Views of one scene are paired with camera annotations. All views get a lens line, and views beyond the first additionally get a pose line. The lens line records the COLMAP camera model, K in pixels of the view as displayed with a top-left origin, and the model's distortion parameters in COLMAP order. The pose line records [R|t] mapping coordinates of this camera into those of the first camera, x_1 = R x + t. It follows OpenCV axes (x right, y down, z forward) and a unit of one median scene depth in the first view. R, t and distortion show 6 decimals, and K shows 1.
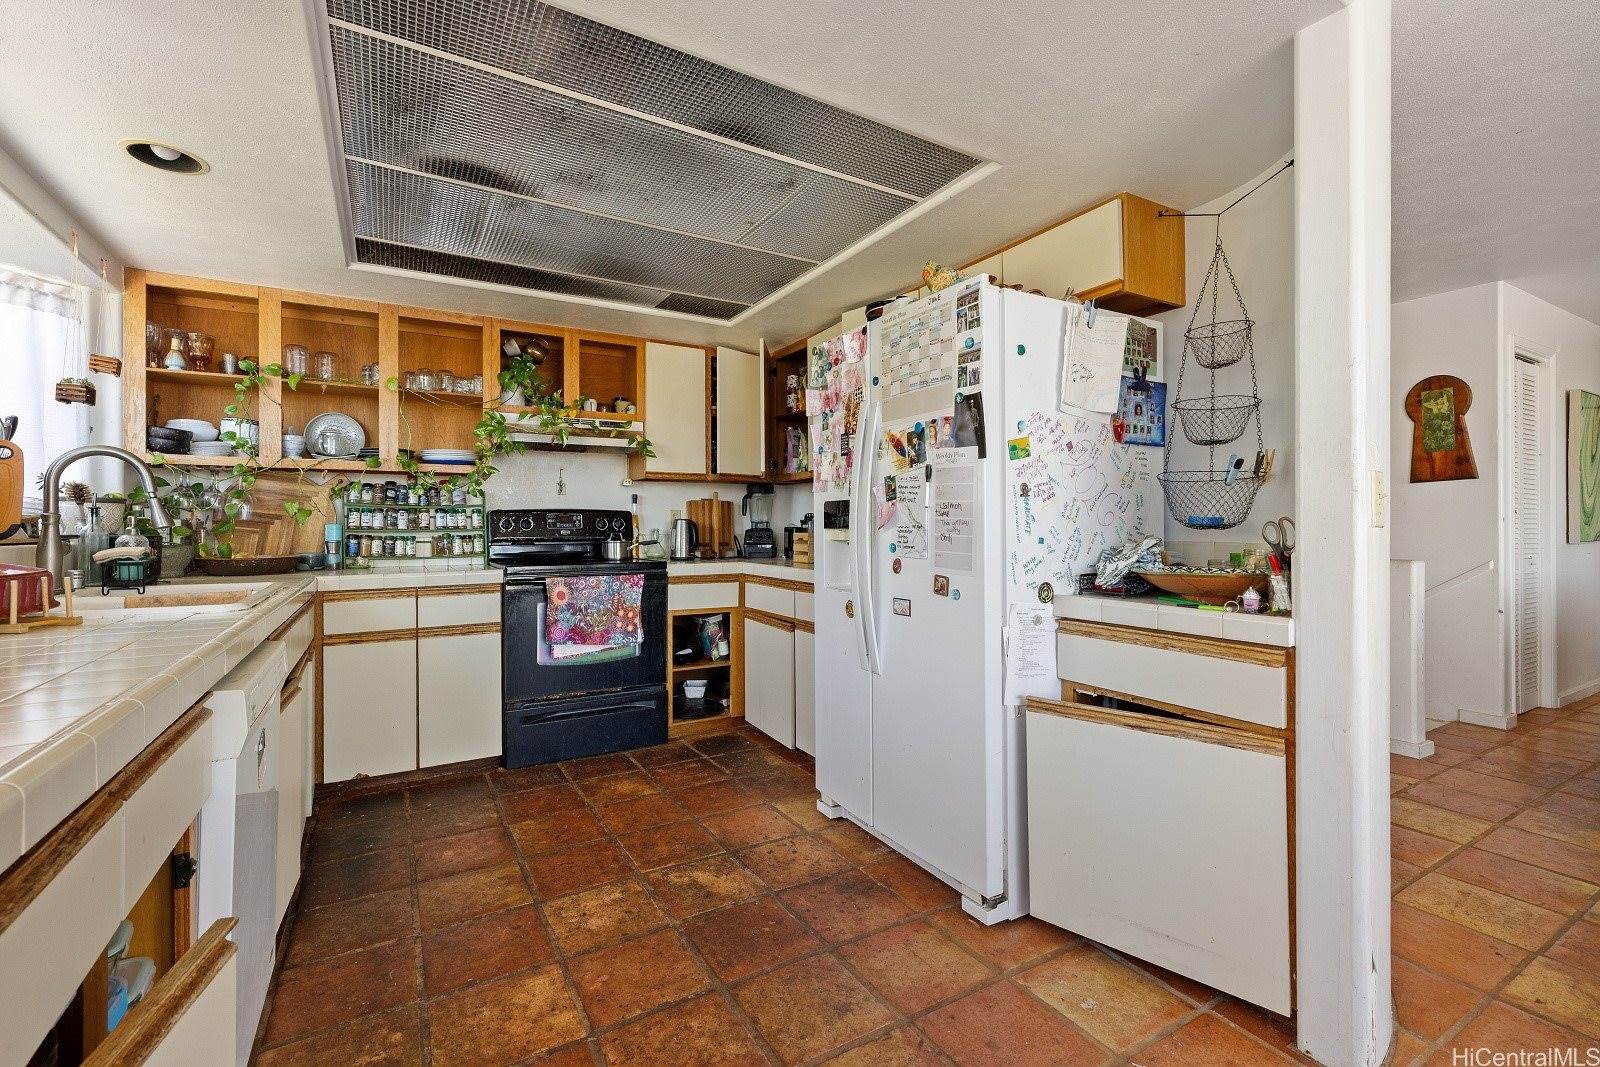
lens RADIAL K [[691.5, 0, 792.5], [0, 691.5, 528.6], [0, 0, 1]] dist [0.001860, -0.000130]
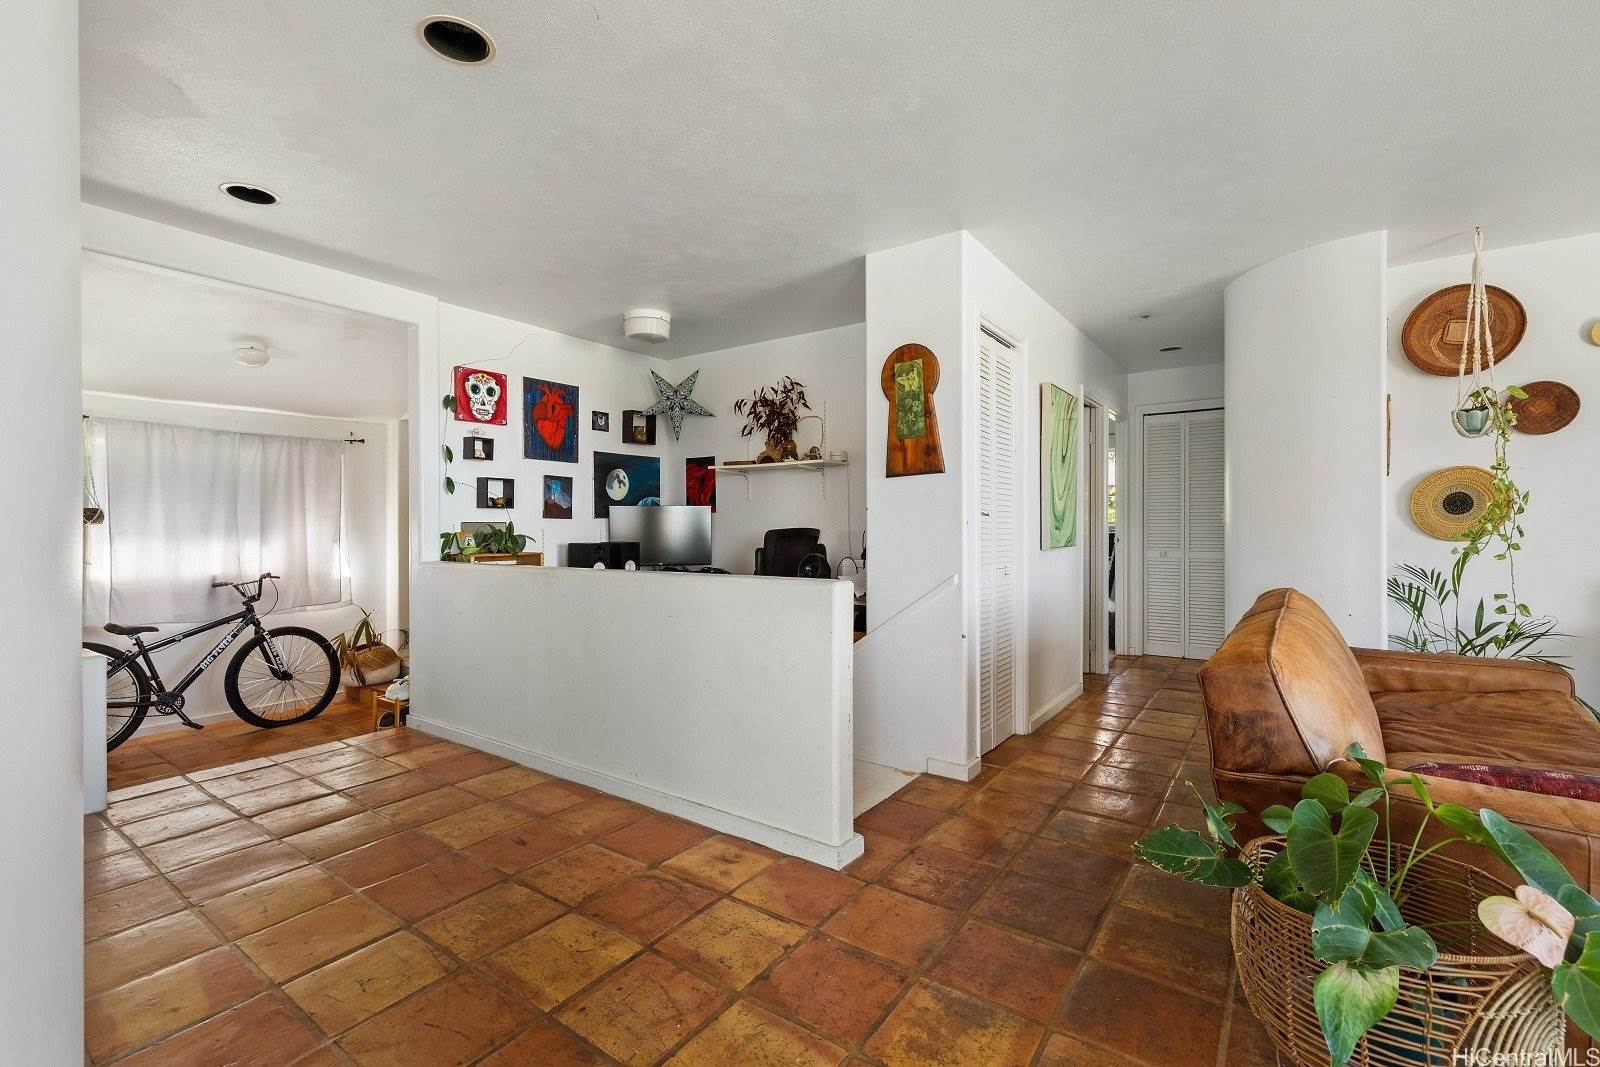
lens RADIAL K [[691.5, 0, 792.5], [0, 691.5, 528.6], [0, 0, 1]] dist [0.001860, -0.000130]
pose [[0.912460, 0.002918, 0.409155, 0.490209], [-0.001976, 0.999994, -0.002724, -0.004198], [-0.409161, 0.001677, 0.912461, 0.329998]]
